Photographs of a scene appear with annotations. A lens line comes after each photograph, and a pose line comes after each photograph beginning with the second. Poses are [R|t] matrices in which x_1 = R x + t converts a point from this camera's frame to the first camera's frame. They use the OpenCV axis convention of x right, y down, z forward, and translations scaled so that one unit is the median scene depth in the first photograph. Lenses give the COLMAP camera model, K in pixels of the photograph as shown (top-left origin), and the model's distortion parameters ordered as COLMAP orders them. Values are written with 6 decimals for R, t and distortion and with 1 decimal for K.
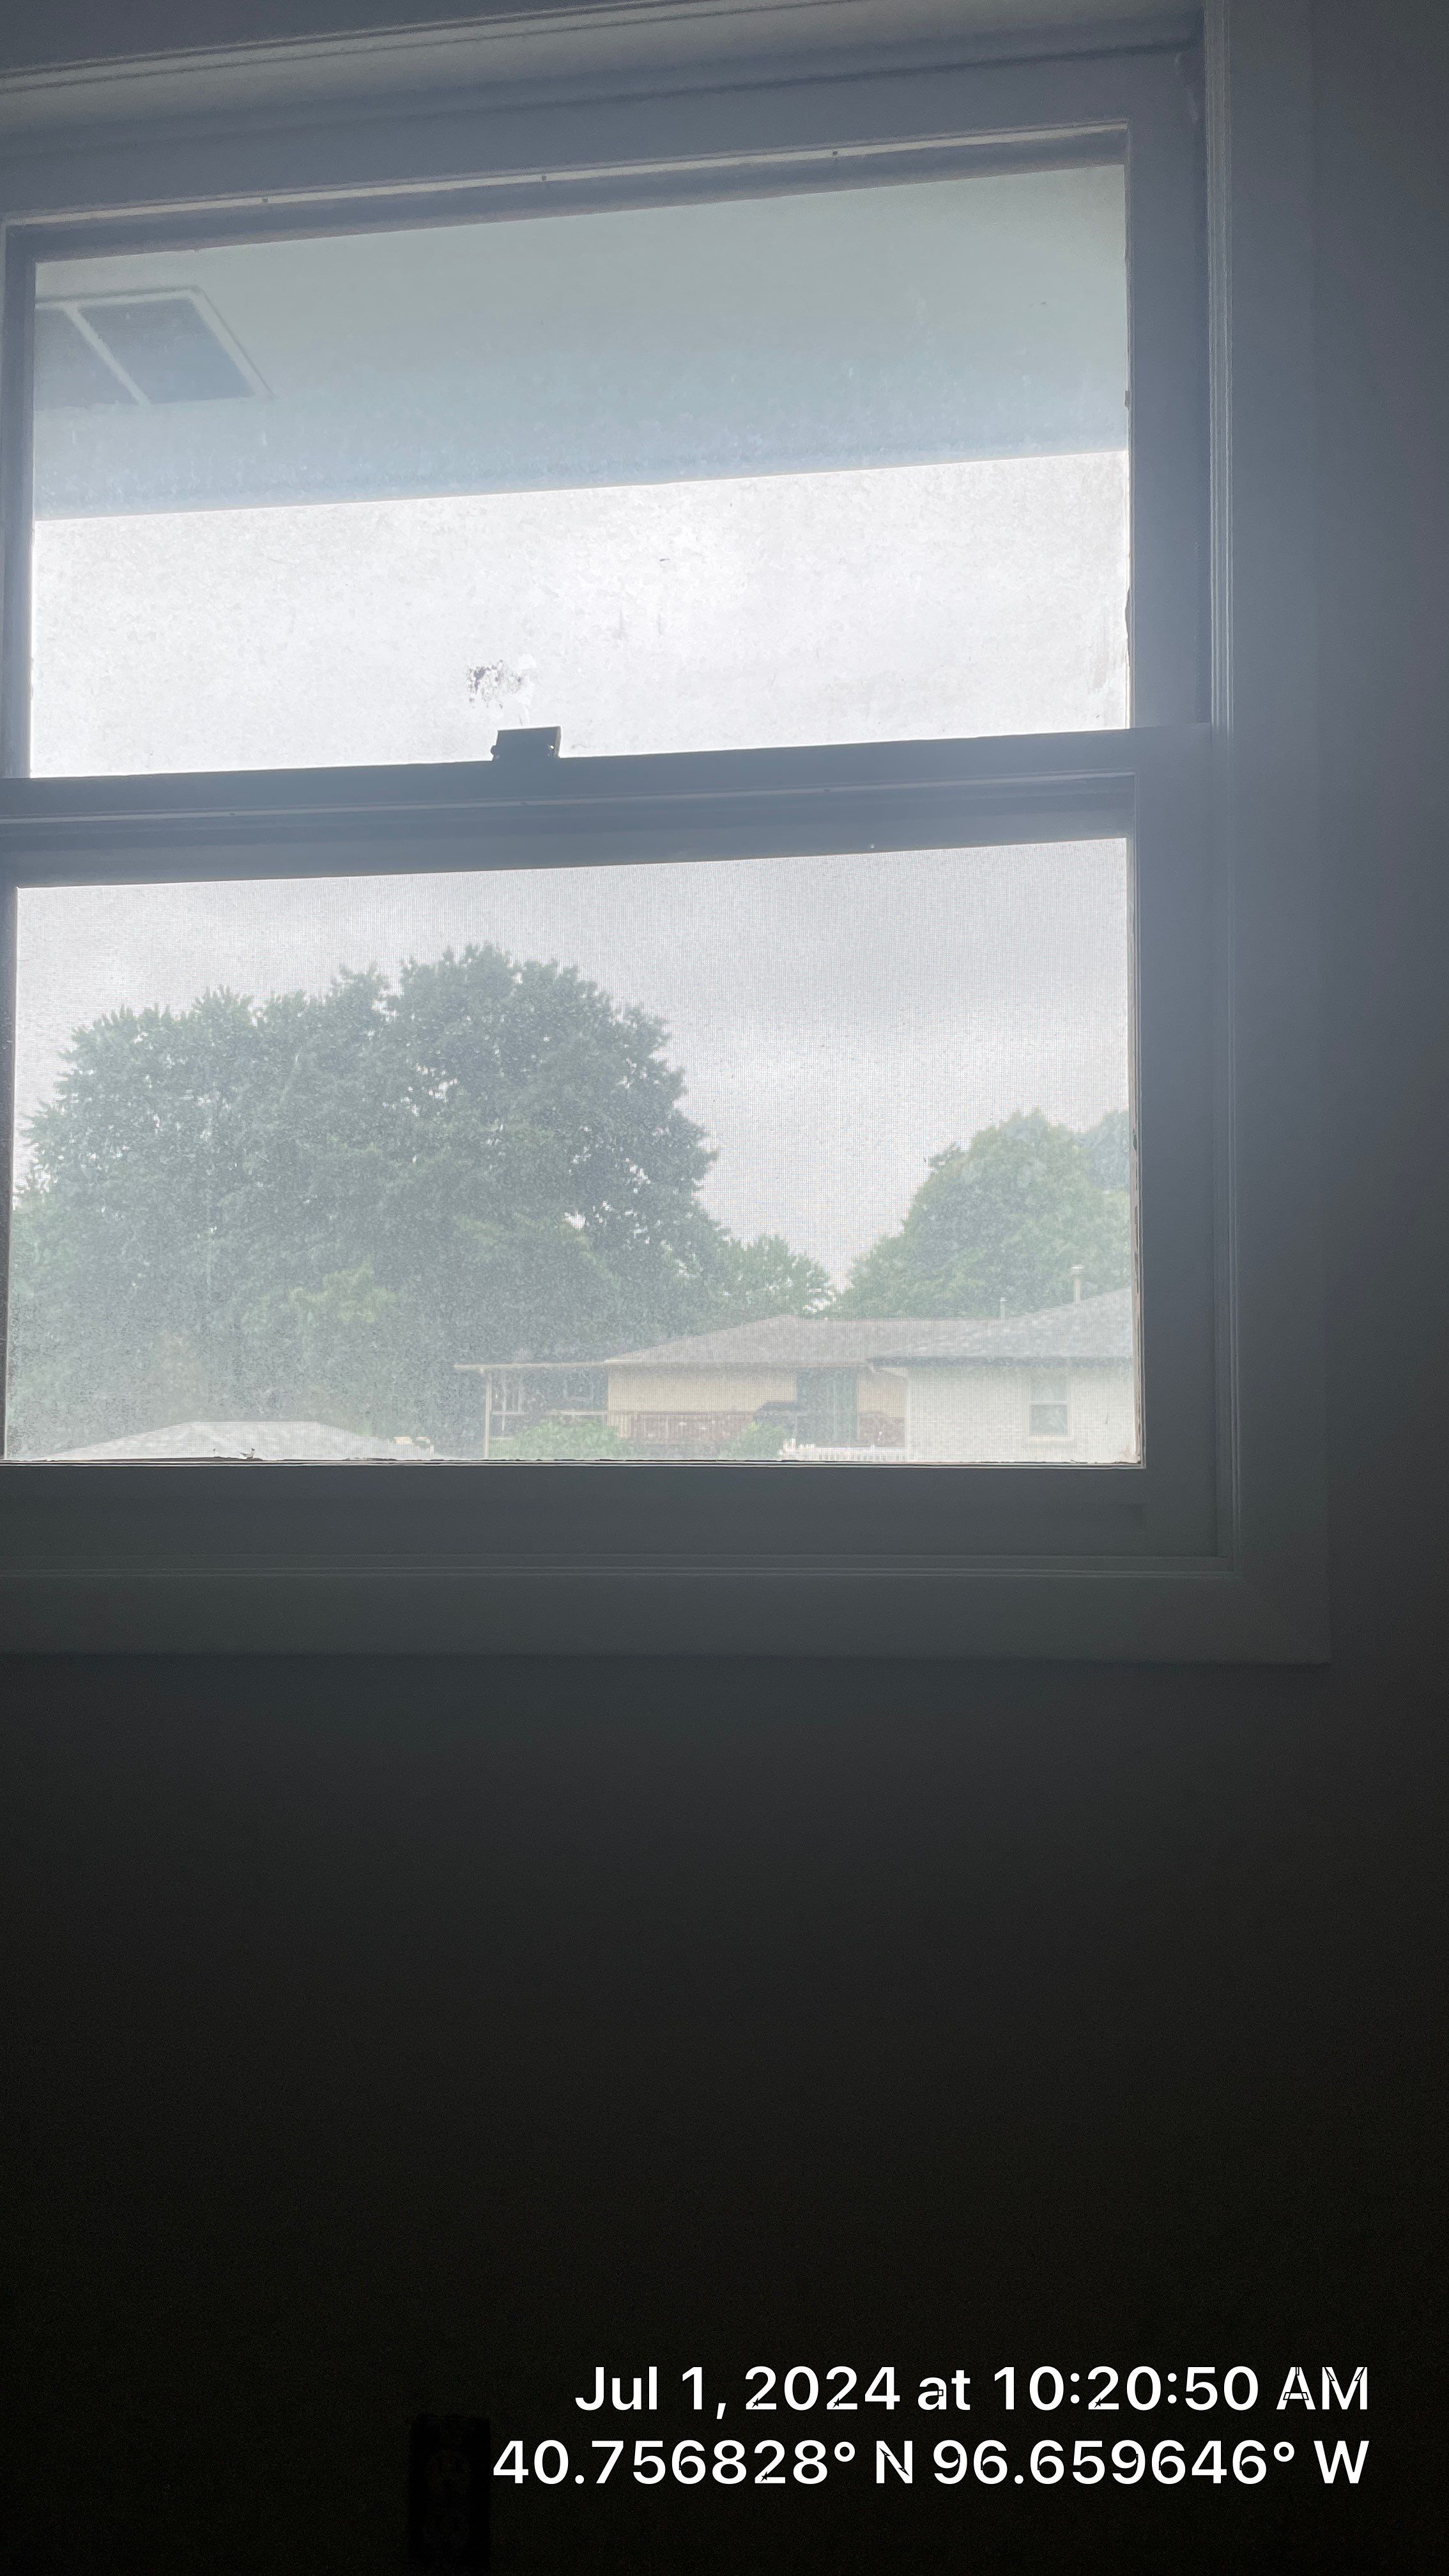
lens RADIAL K [[1965.2, 0, 714.4], [0, 1965.2, 1275.9], [0, 0, 1]] dist [0.079699, -0.066572]
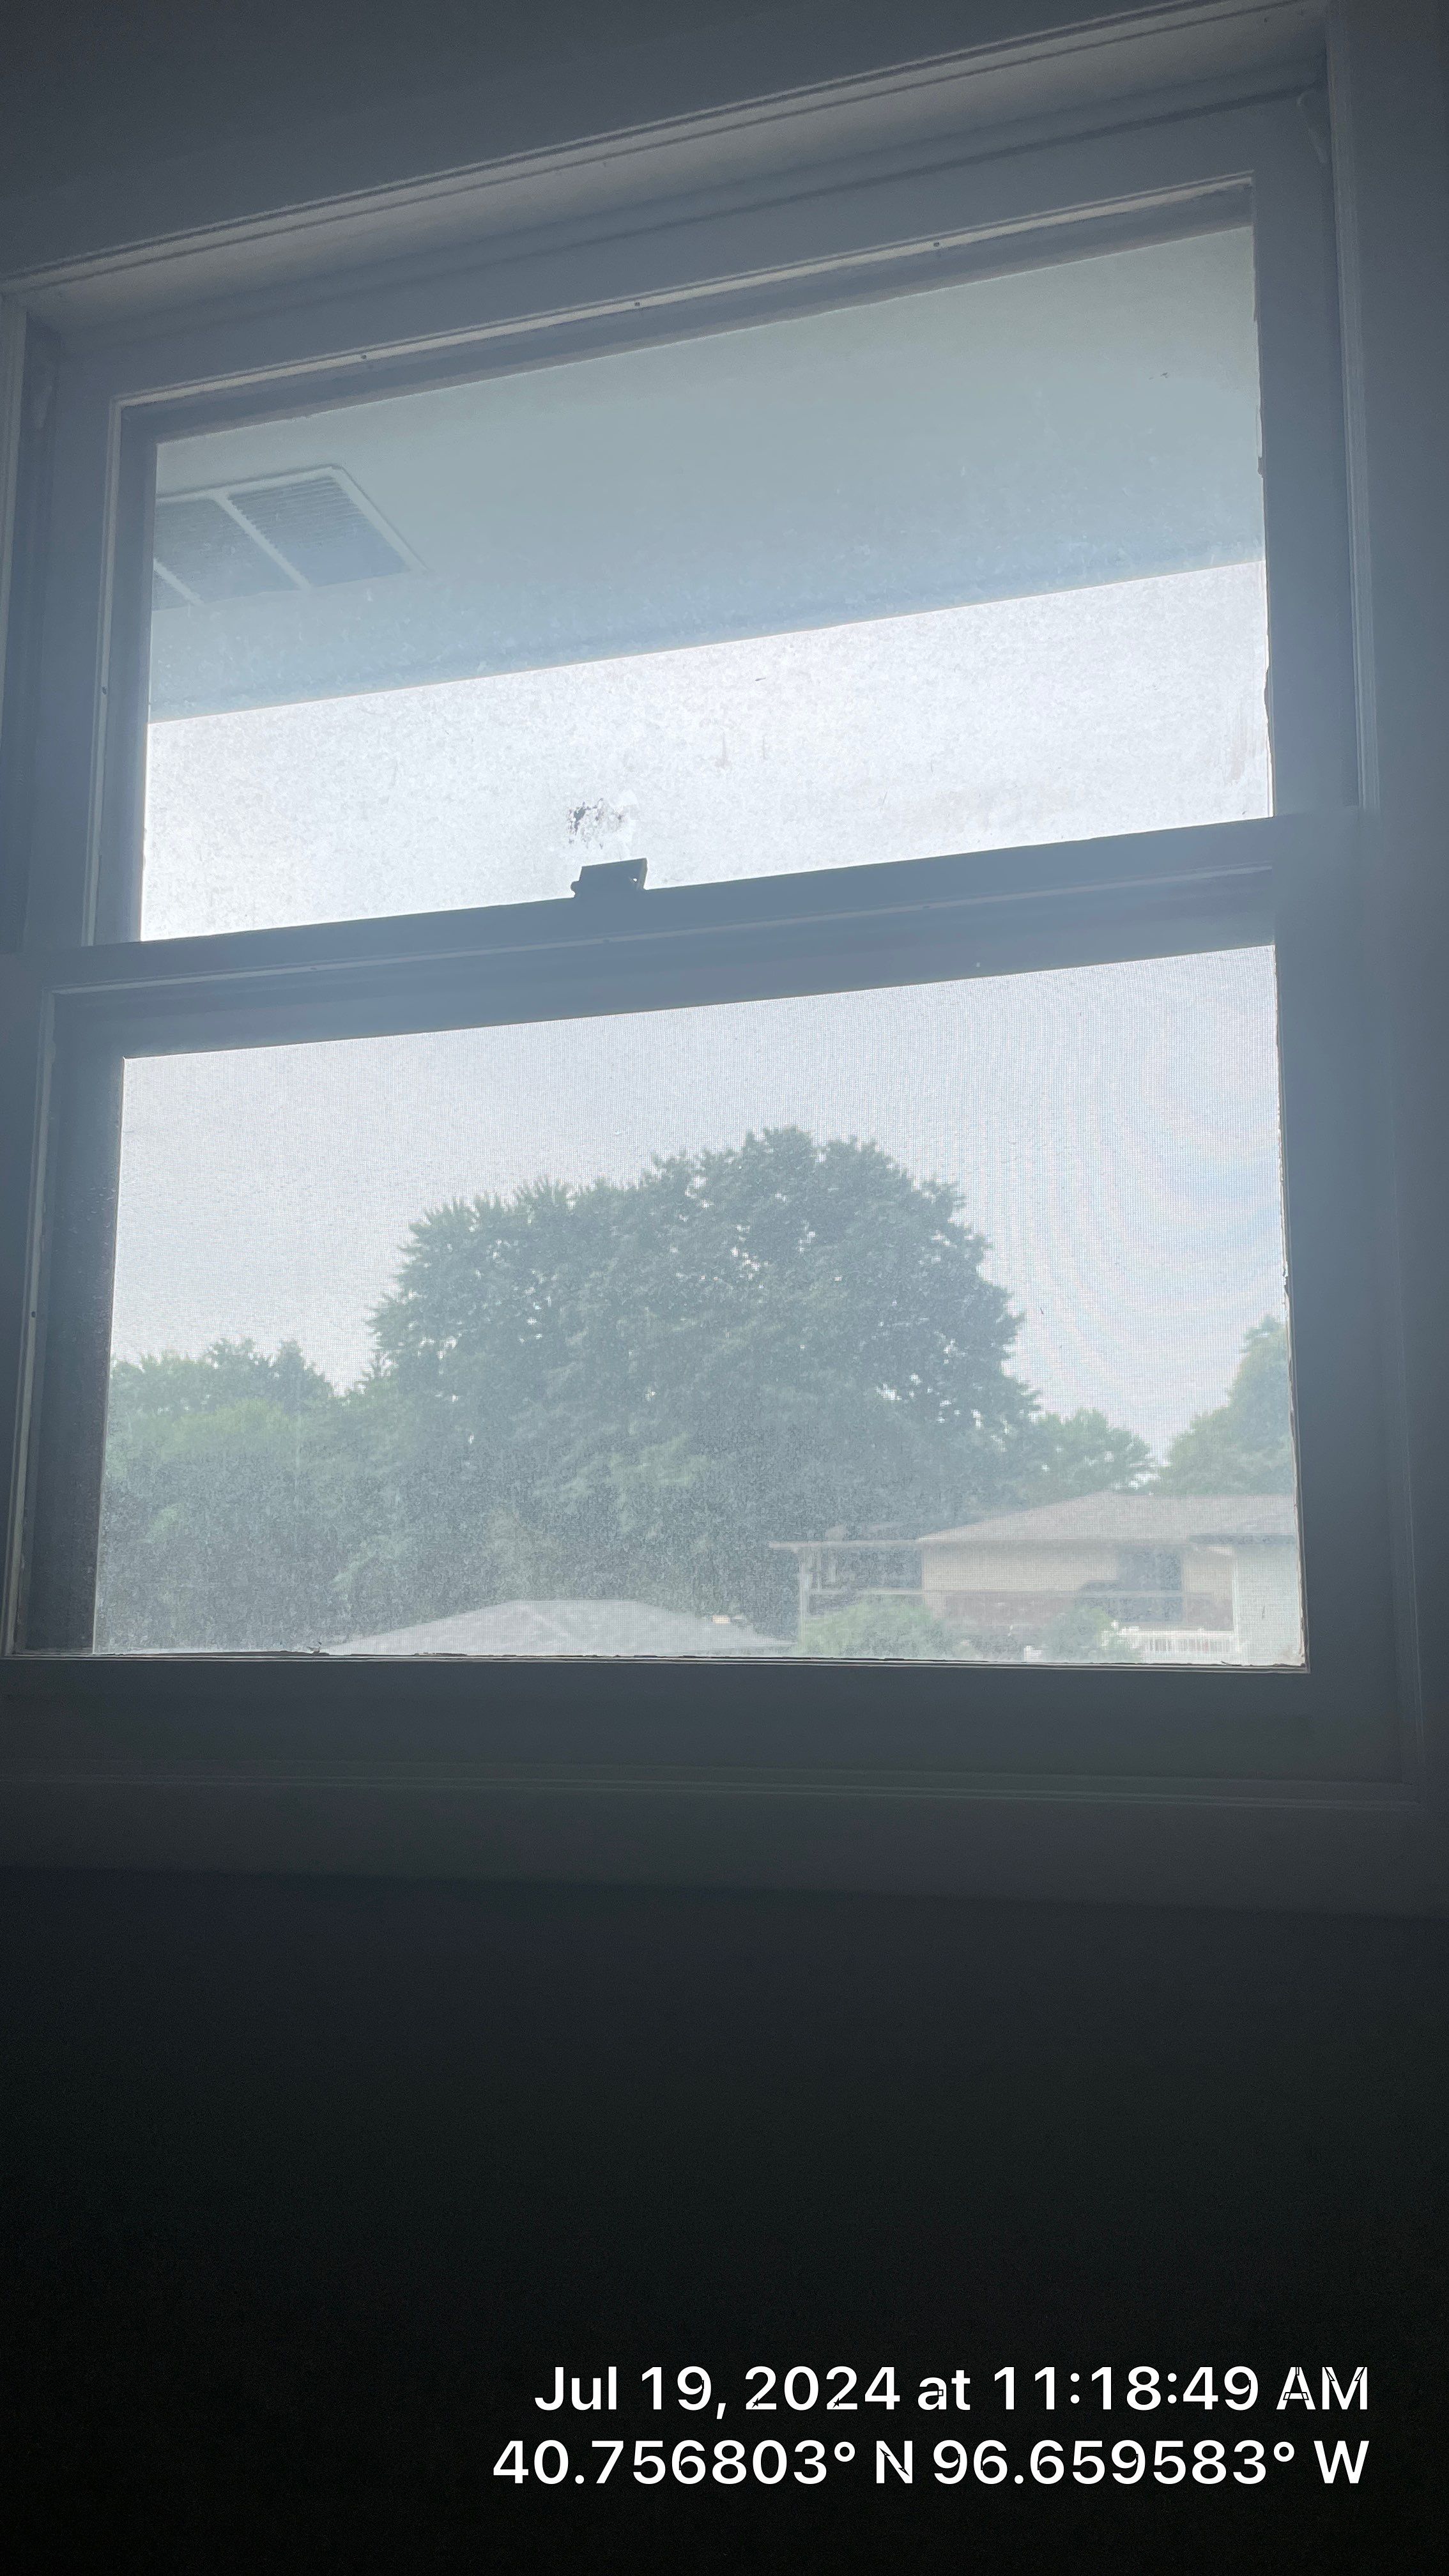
lens RADIAL K [[1965.2, 0, 728.4], [0, 1965.2, 1283.7], [0, 0, 1]] dist [0.079699, -0.066572]
pose [[0.987736, -0.024953, -0.154123, 0.081033], [0.011693, 0.996196, -0.086348, 0.002396], [0.155692, 0.083487, 0.984271, 0.087811]]
